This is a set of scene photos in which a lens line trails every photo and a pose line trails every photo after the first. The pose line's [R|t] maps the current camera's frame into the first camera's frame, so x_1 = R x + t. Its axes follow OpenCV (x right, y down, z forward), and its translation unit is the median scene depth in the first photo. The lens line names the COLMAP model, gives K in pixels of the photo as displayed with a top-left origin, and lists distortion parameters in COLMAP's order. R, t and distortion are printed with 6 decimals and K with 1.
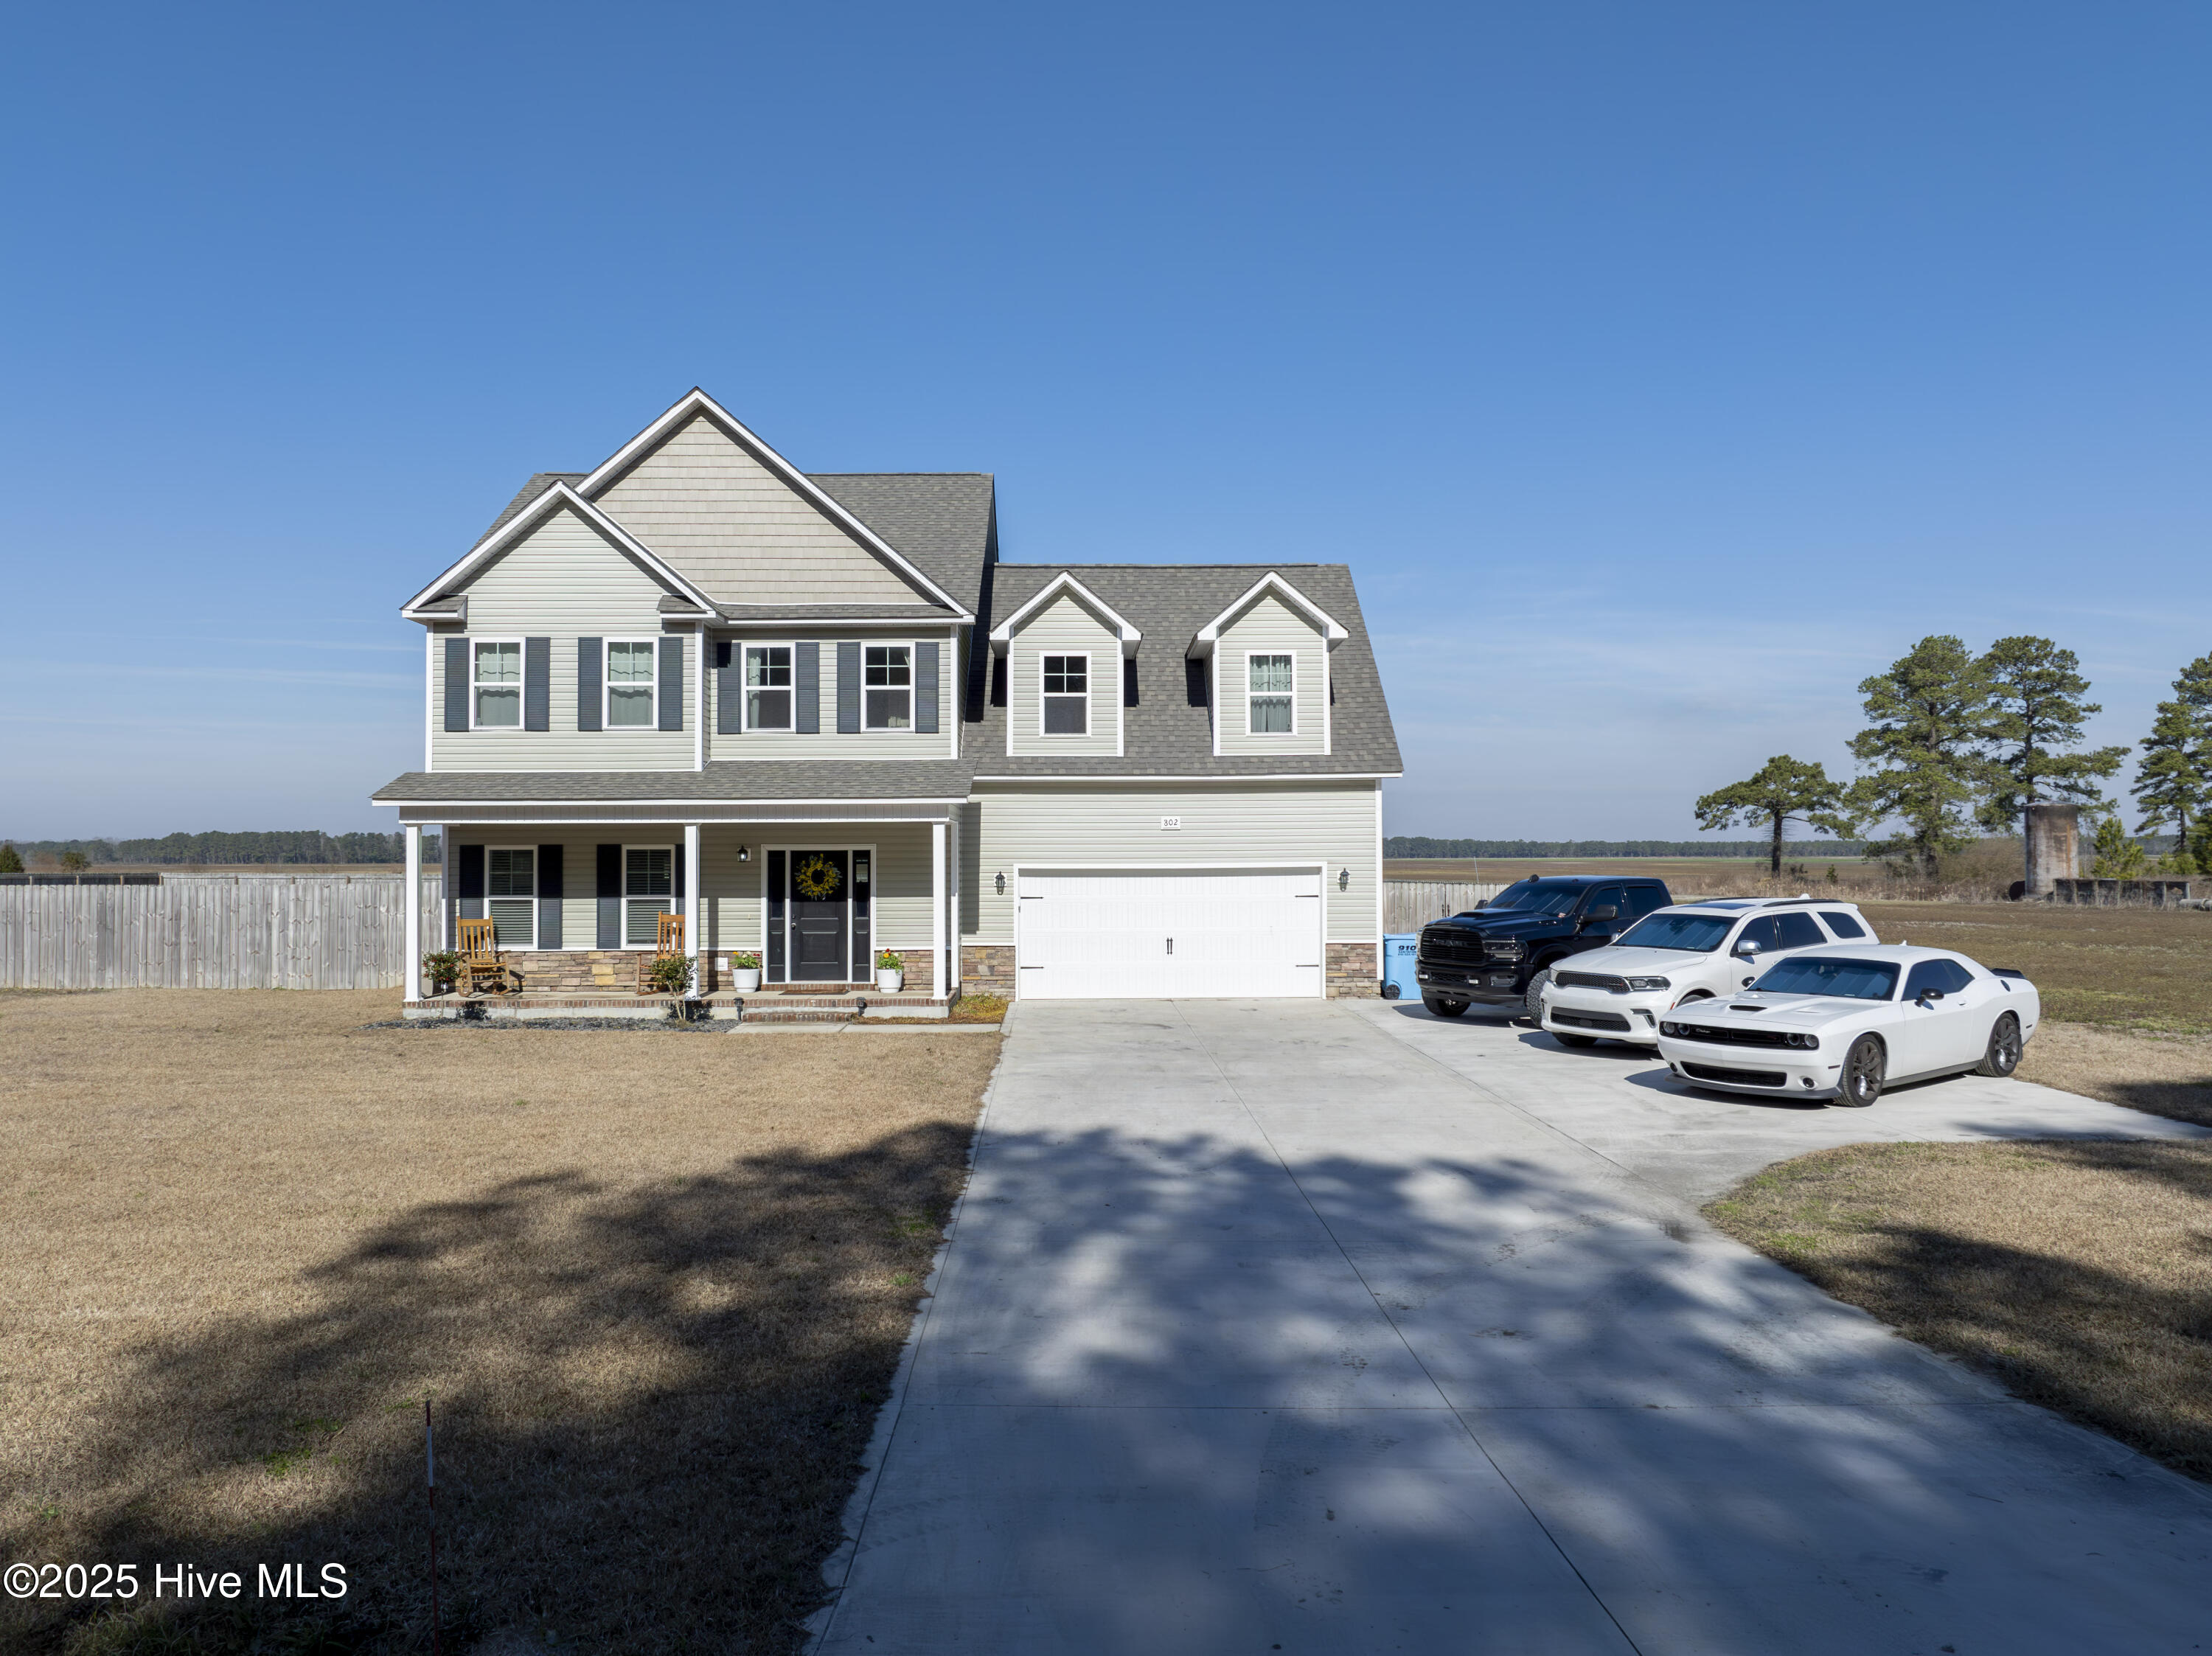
lens RADIAL K [[1569.1, 0, 1117.3], [0, 1569.1, 822.2], [0, 0, 1]] dist [-0.031260, -0.004326]
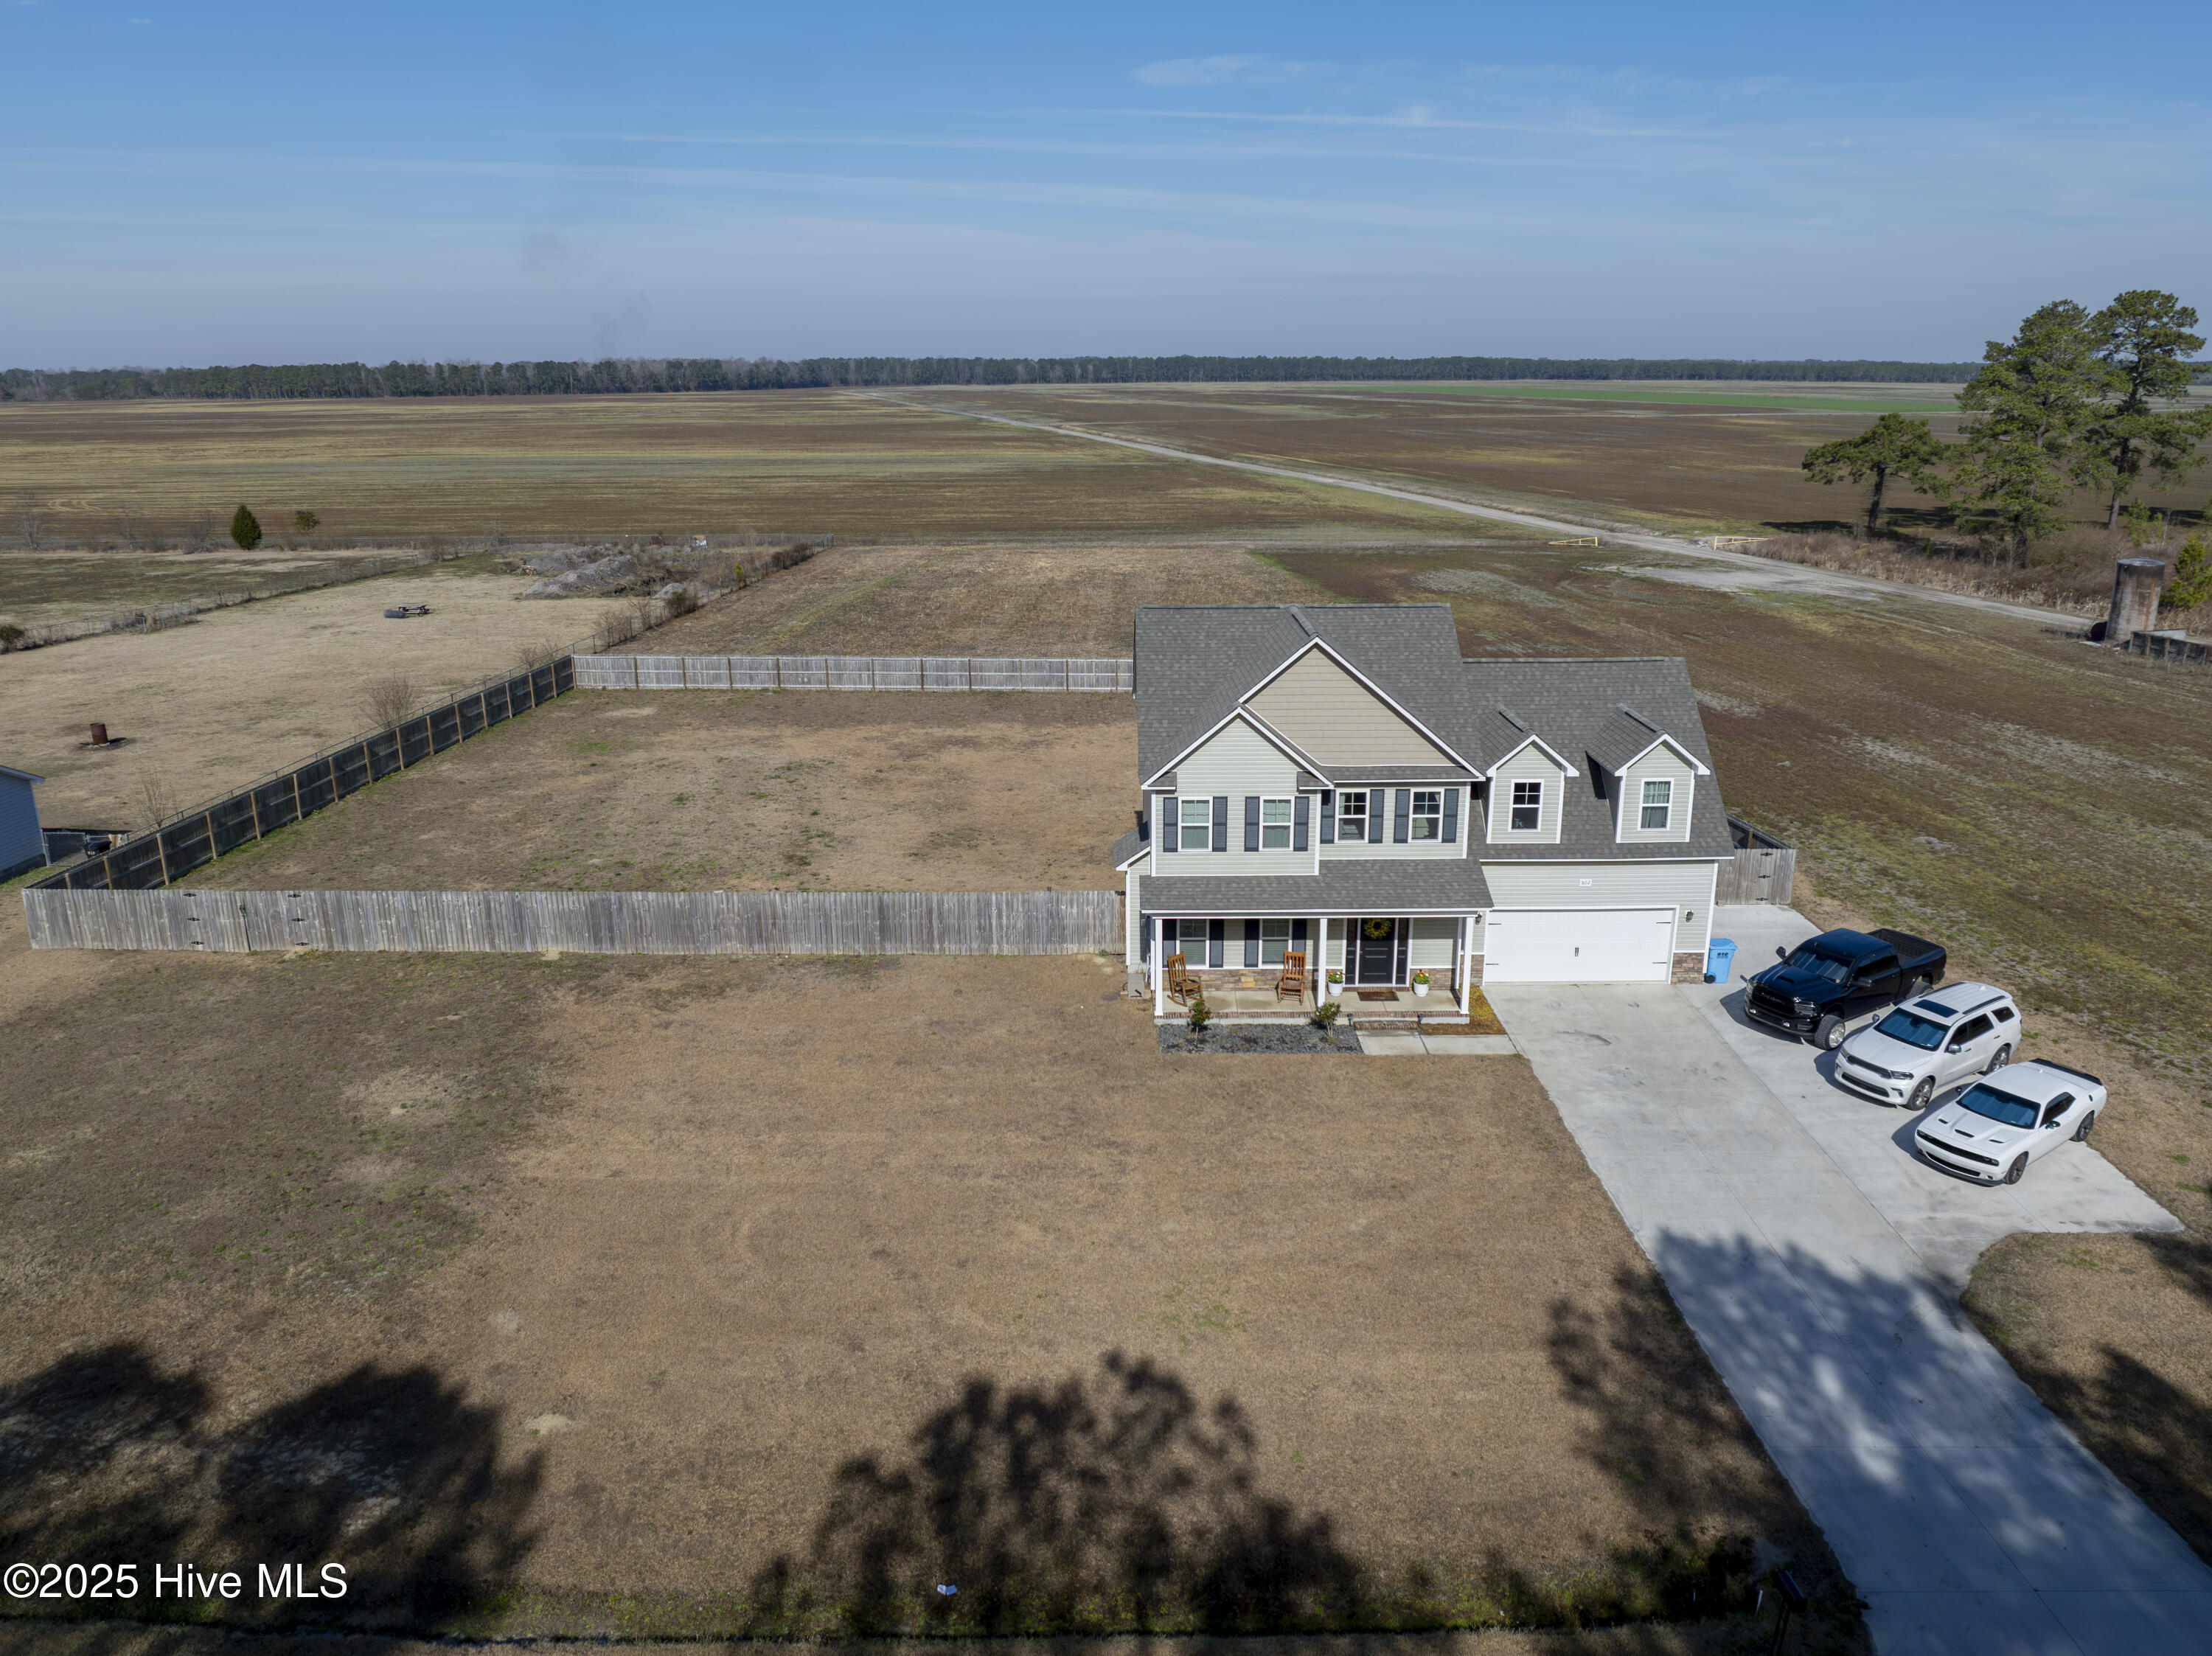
lens RADIAL K [[1568.9, 0, 1106.0], [0, 1568.9, 828.0], [0, 0, 1]] dist [-0.046690, 0.019314]
pose [[0.999605, 0.005936, -0.027461, -0.431019], [0.002766, 0.951885, 0.306443, -0.568179], [0.027959, -0.306398, 0.951493, -0.544274]]
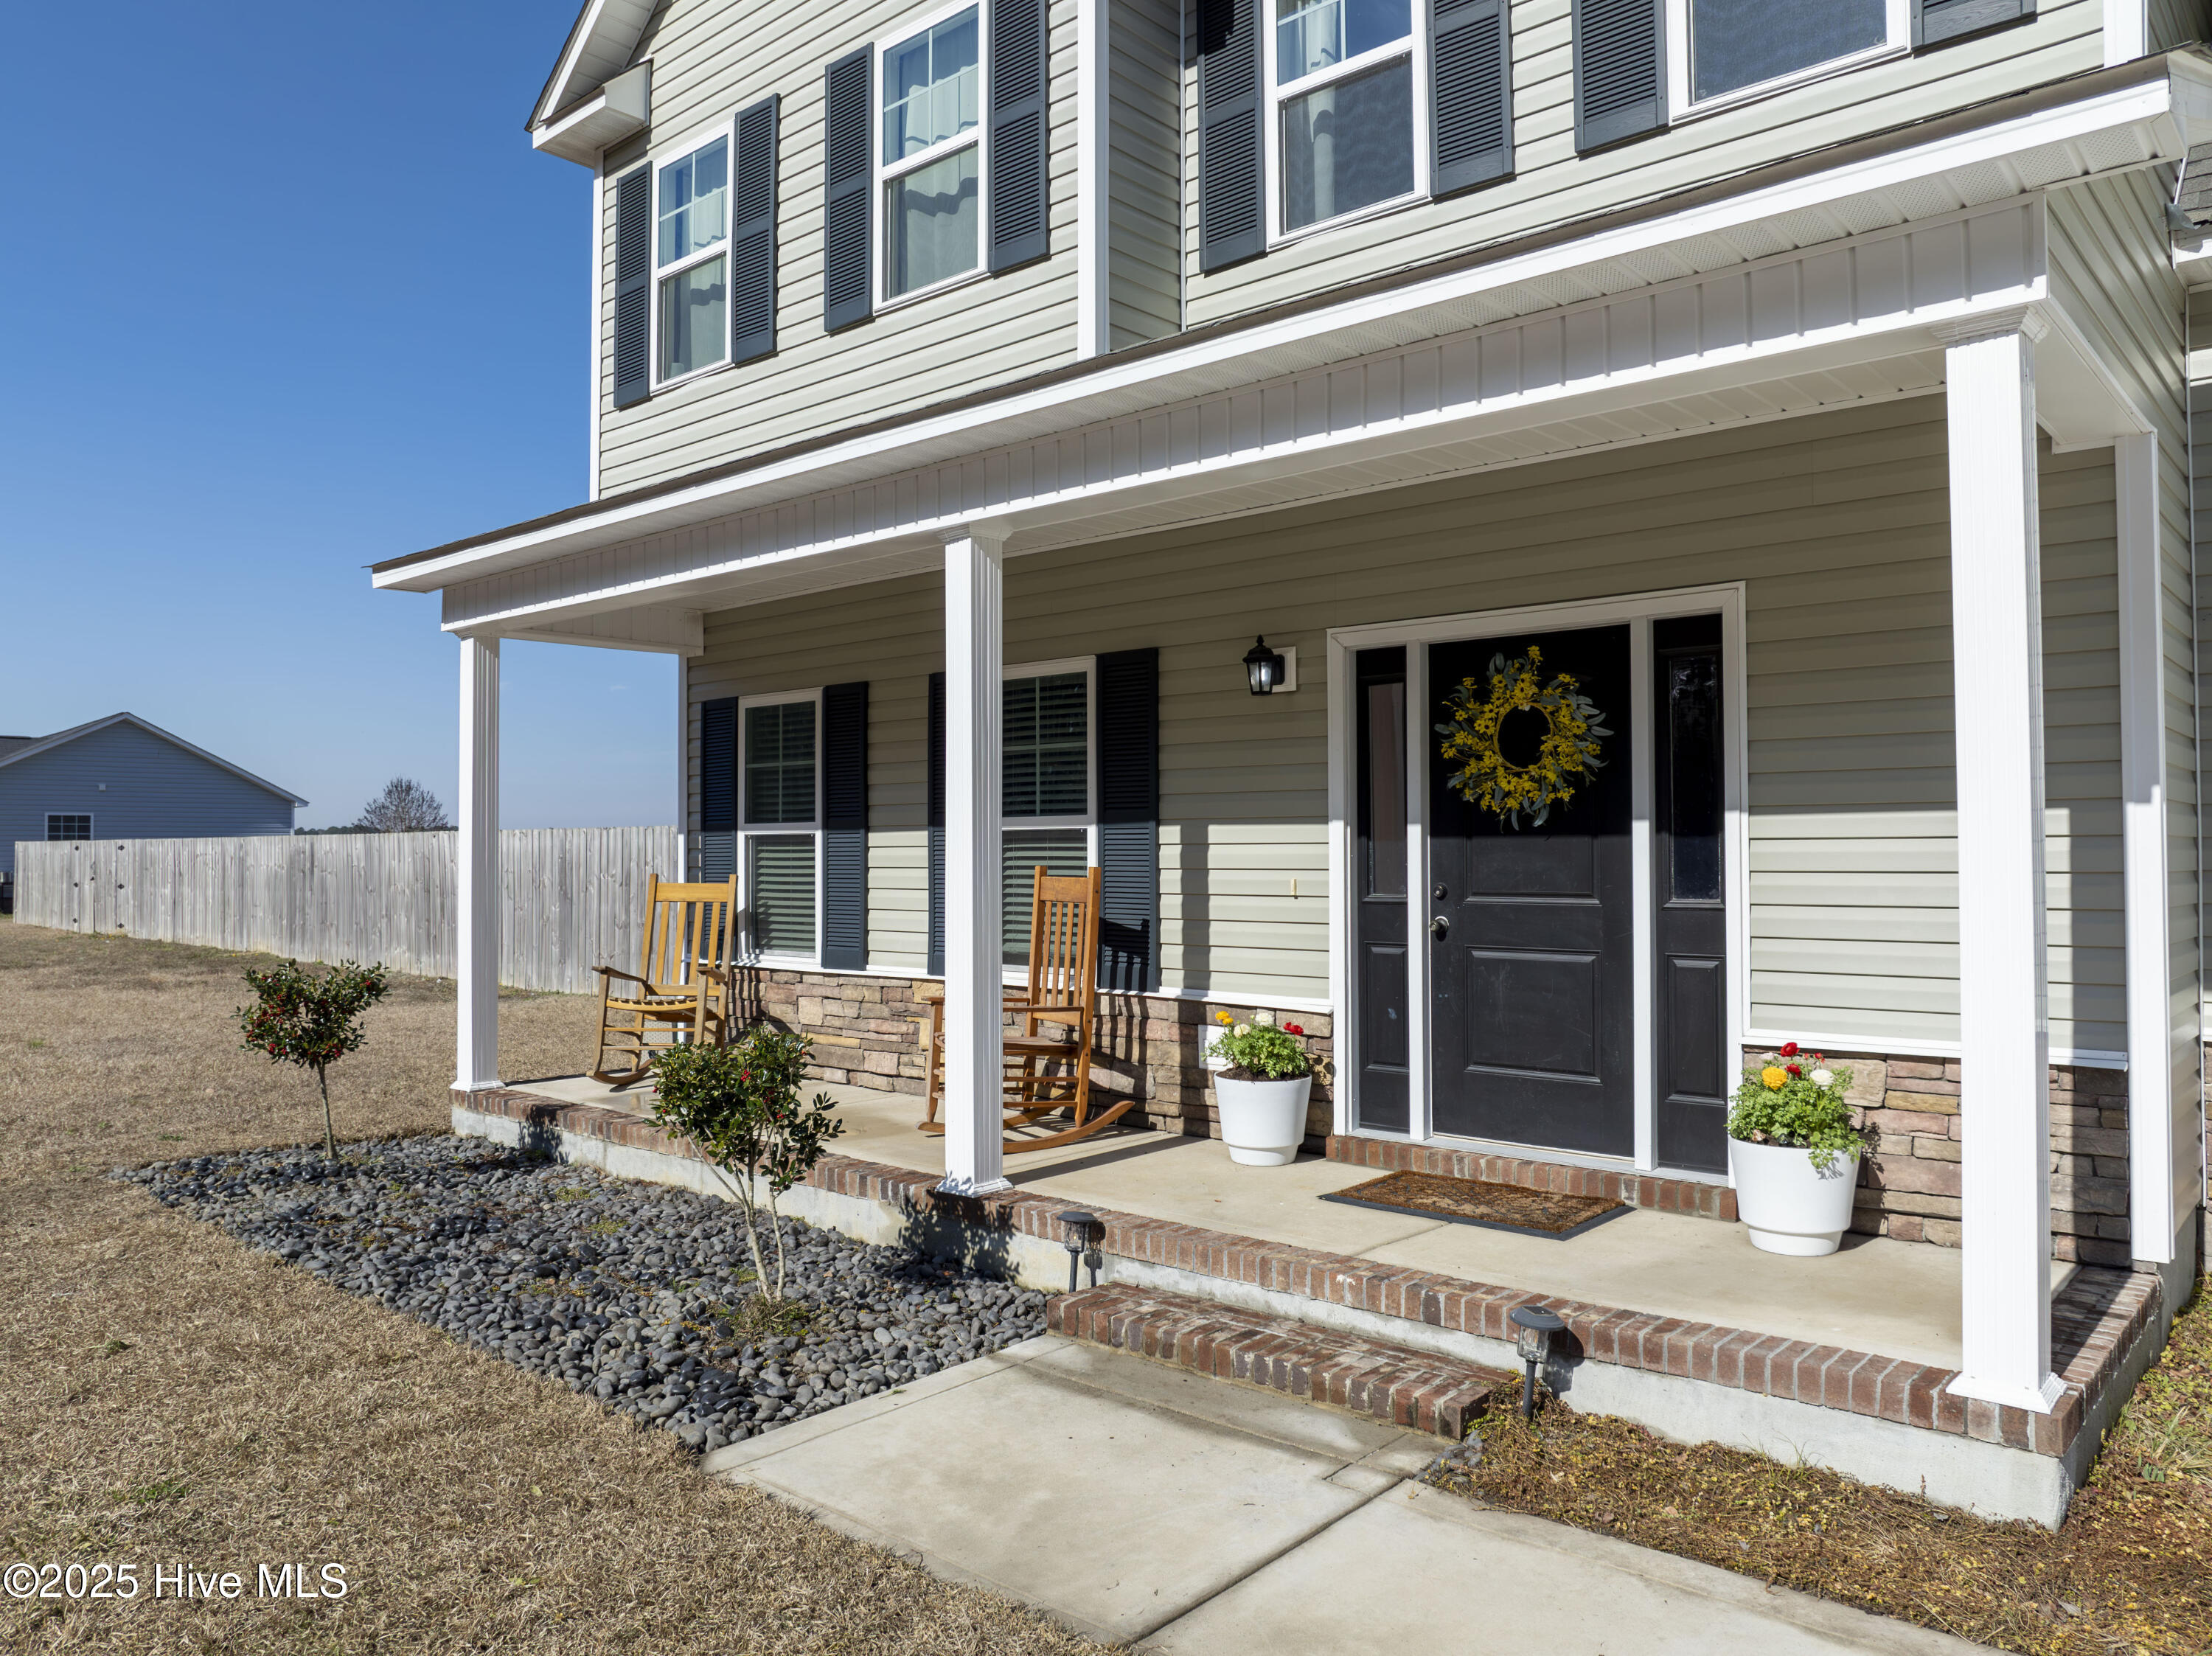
lens RADIAL K [[1565.7, 0, 1110.6], [0, 1565.7, 824.8], [0, 0, 1]] dist [-0.034527, -0.008165]
pose [[0.732648, -0.011706, -0.680507, -0.066684], [0.016640, 0.999861, 0.000715, 0.047853], [0.680404, -0.011847, 0.732741, 0.766397]]
